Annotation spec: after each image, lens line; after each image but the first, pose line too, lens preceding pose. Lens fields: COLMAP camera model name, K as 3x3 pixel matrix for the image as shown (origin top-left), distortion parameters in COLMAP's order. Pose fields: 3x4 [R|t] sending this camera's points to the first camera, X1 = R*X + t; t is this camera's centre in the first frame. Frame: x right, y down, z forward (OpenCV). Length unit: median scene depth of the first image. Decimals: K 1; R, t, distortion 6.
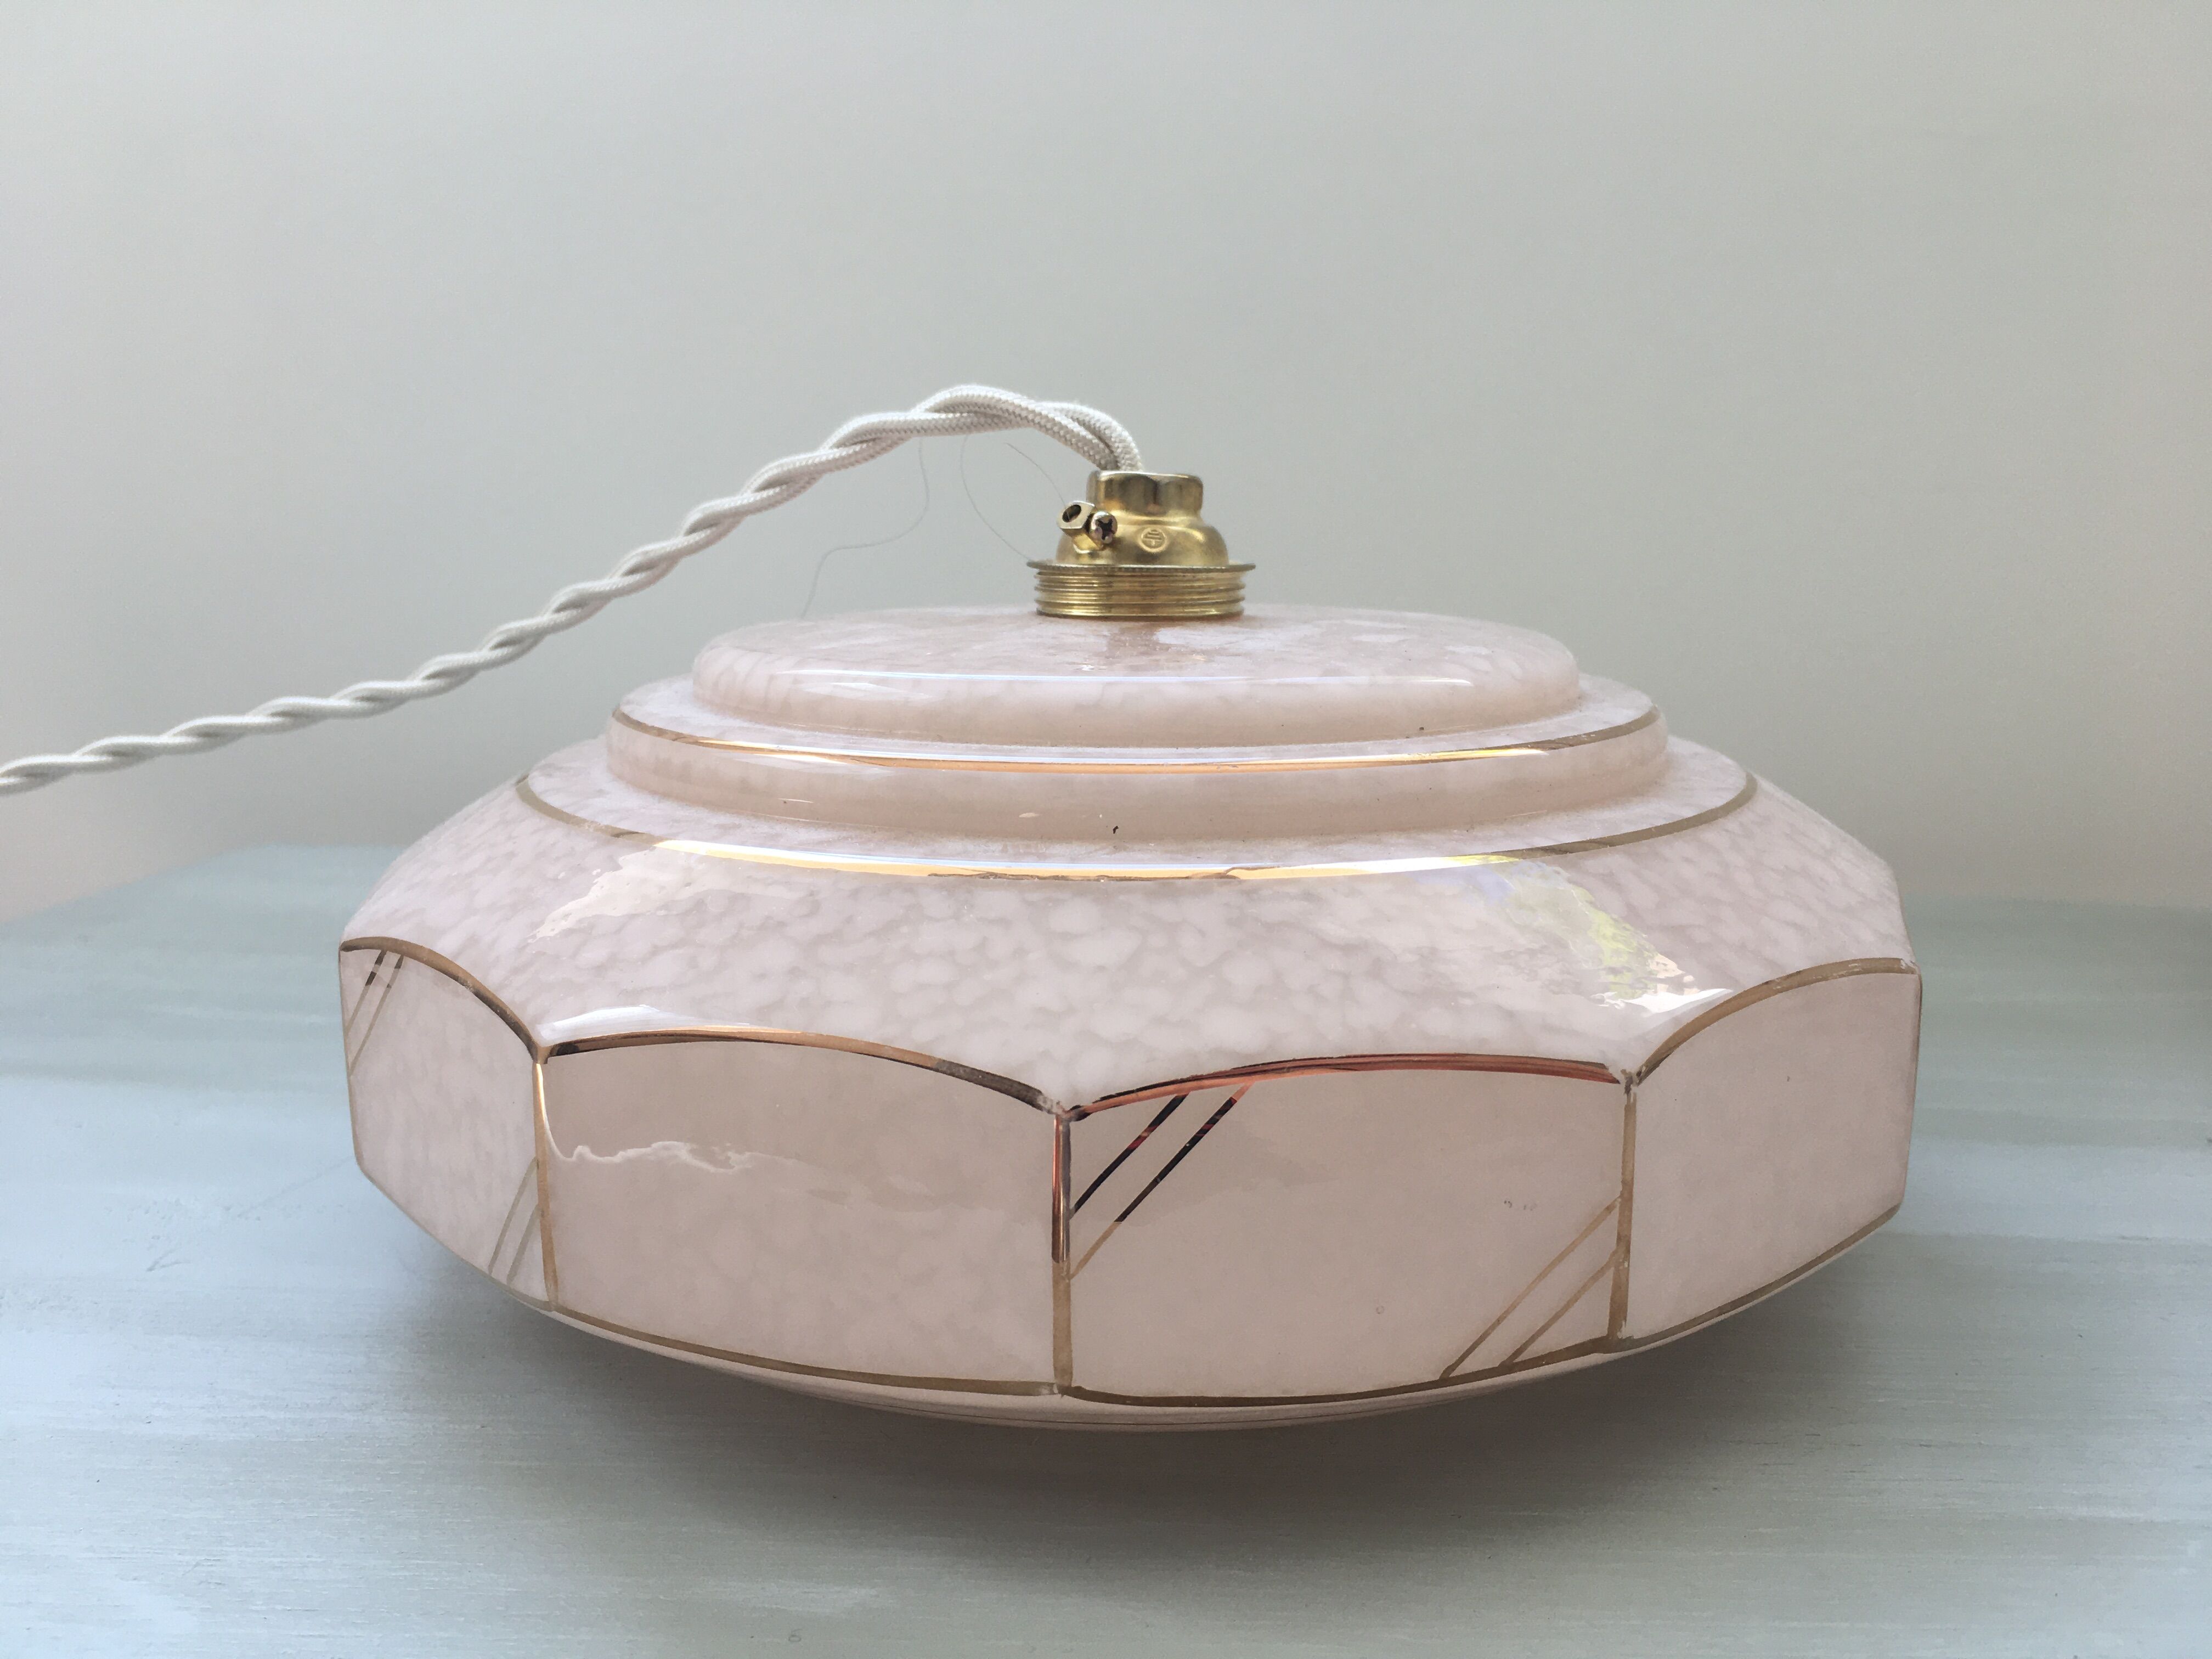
lens RADIAL K [[1877.8, 0, 1106.0], [0, 1877.8, 829.5], [0, 0, 1]] dist [0.075363, -0.113409]
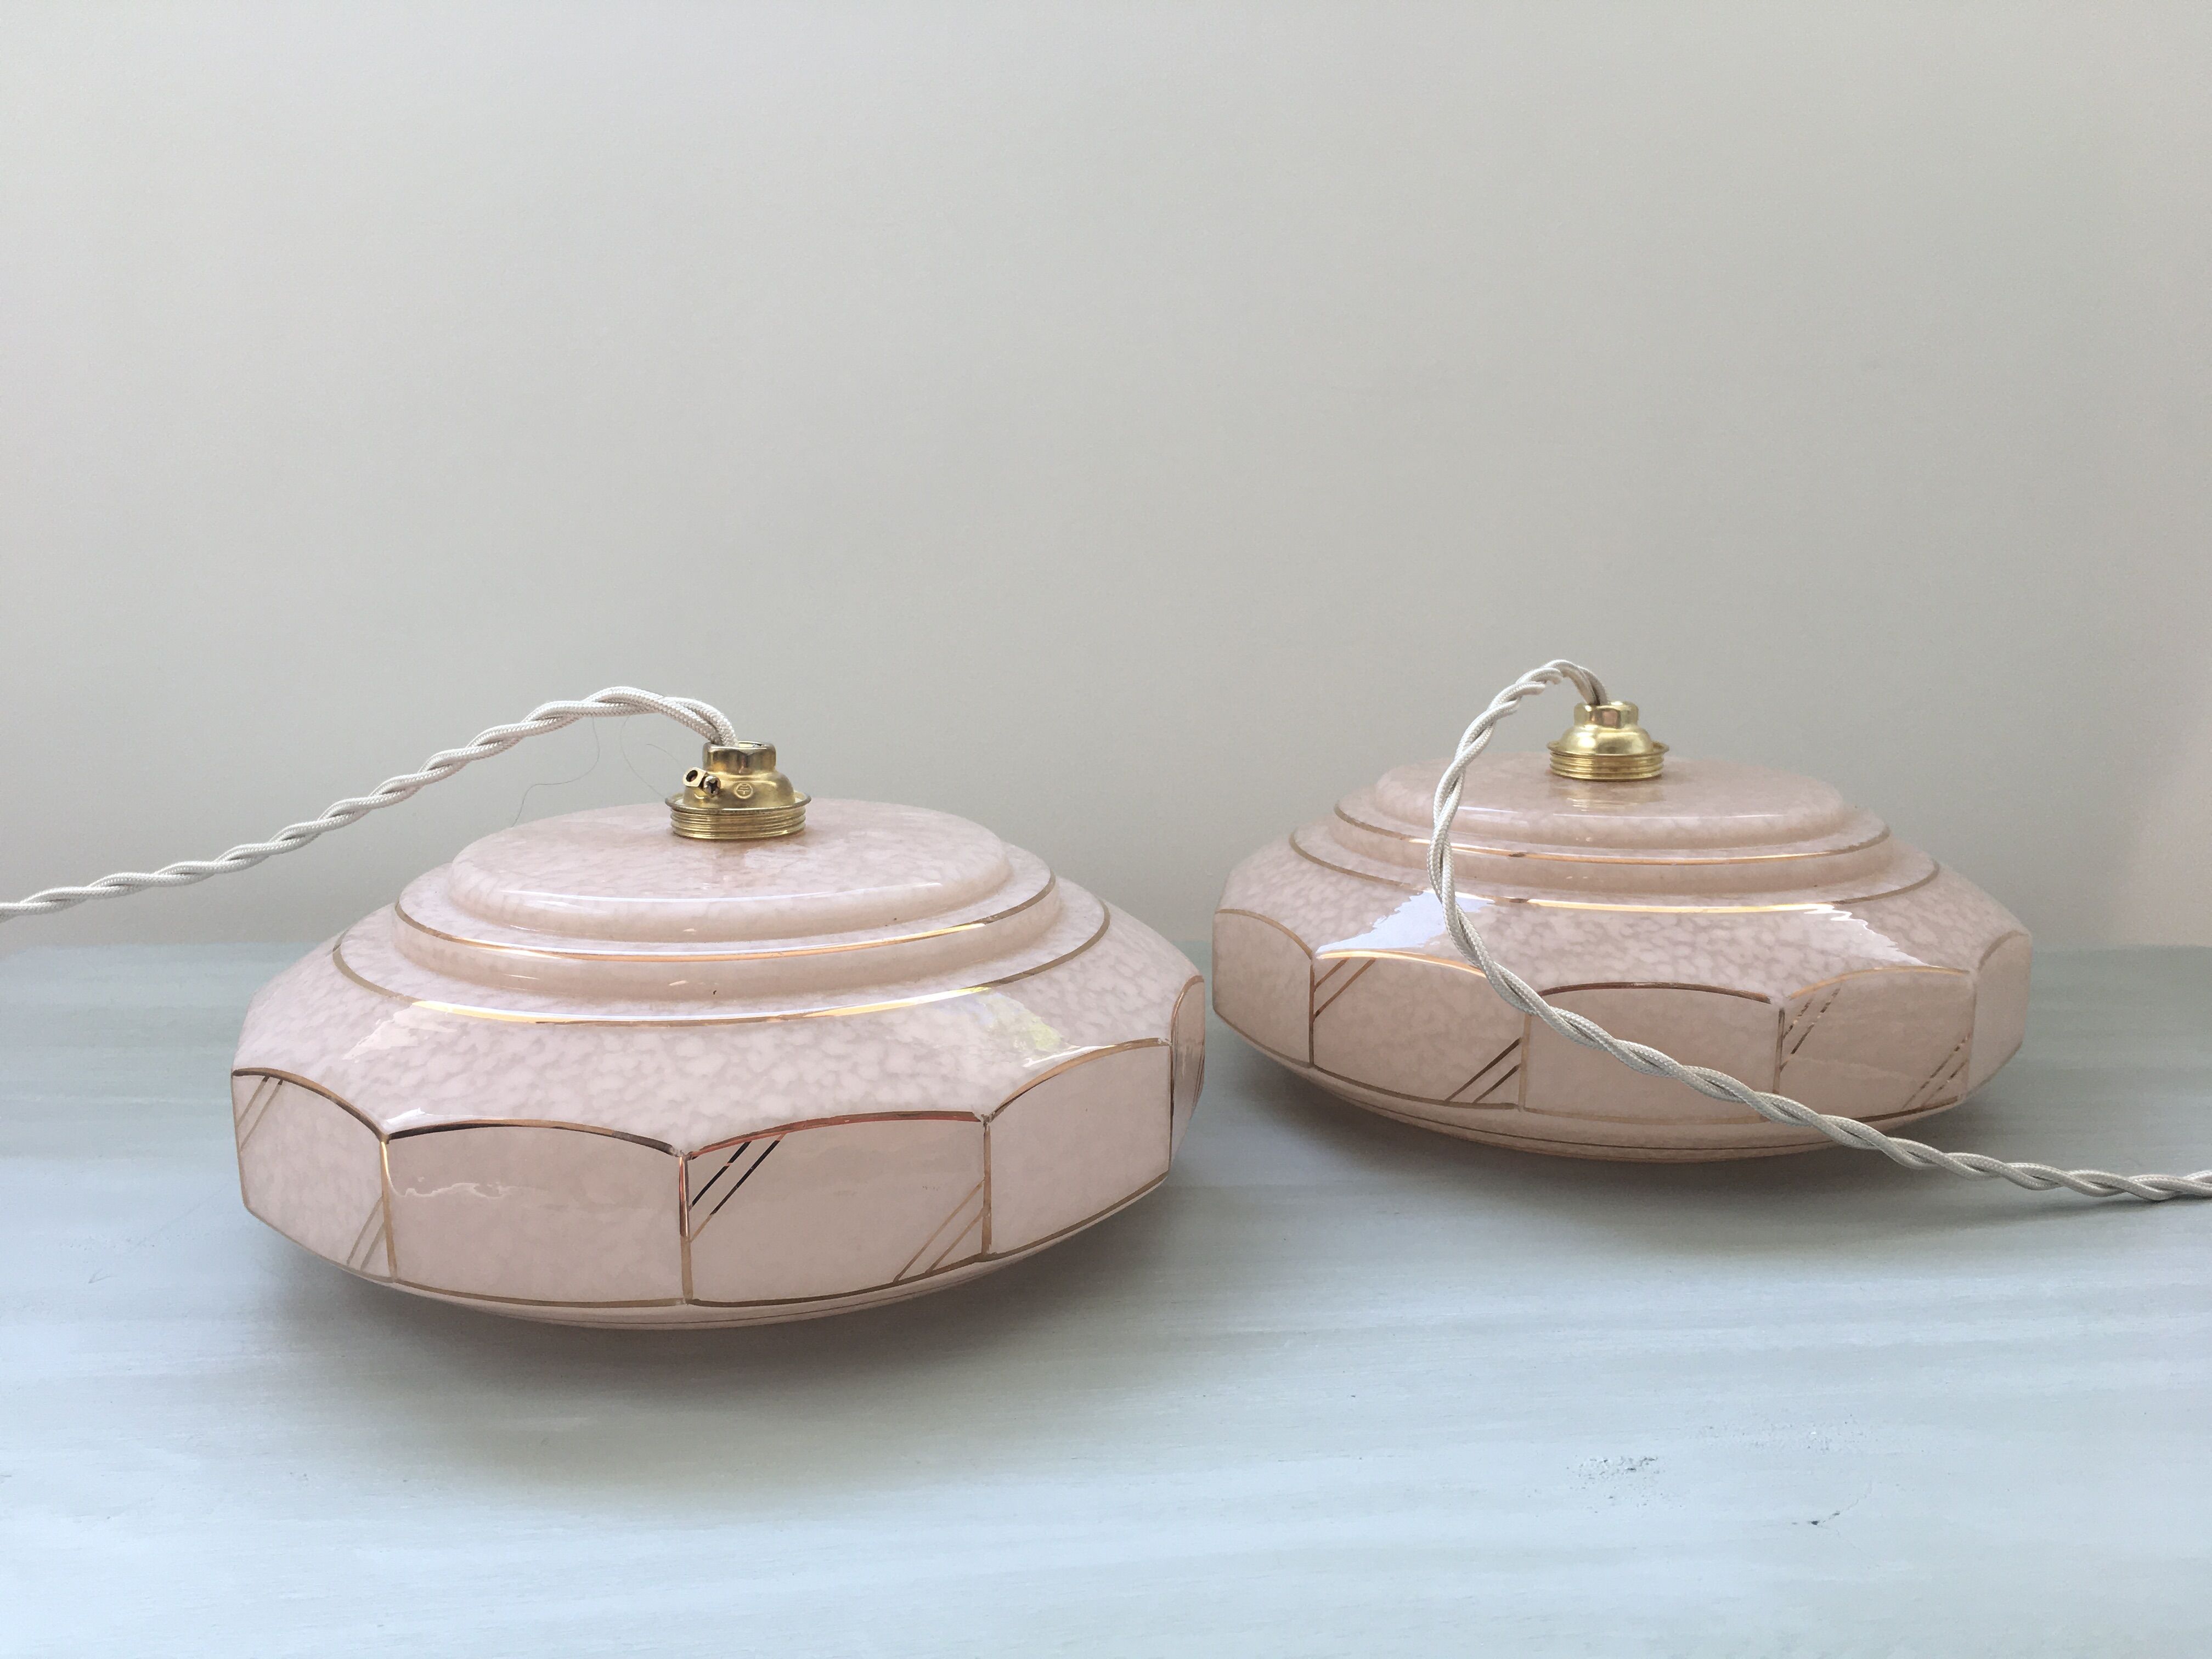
lens RADIAL K [[1877.8, 0, 1106.0], [0, 1877.8, 829.5], [0, 0, 1]] dist [0.075363, -0.113409]
pose [[0.985361, -0.027873, 0.168188, 0.075113], [0.026830, 0.999604, 0.008466, -0.161183], [-0.168358, -0.003830, 0.985719, -0.835153]]
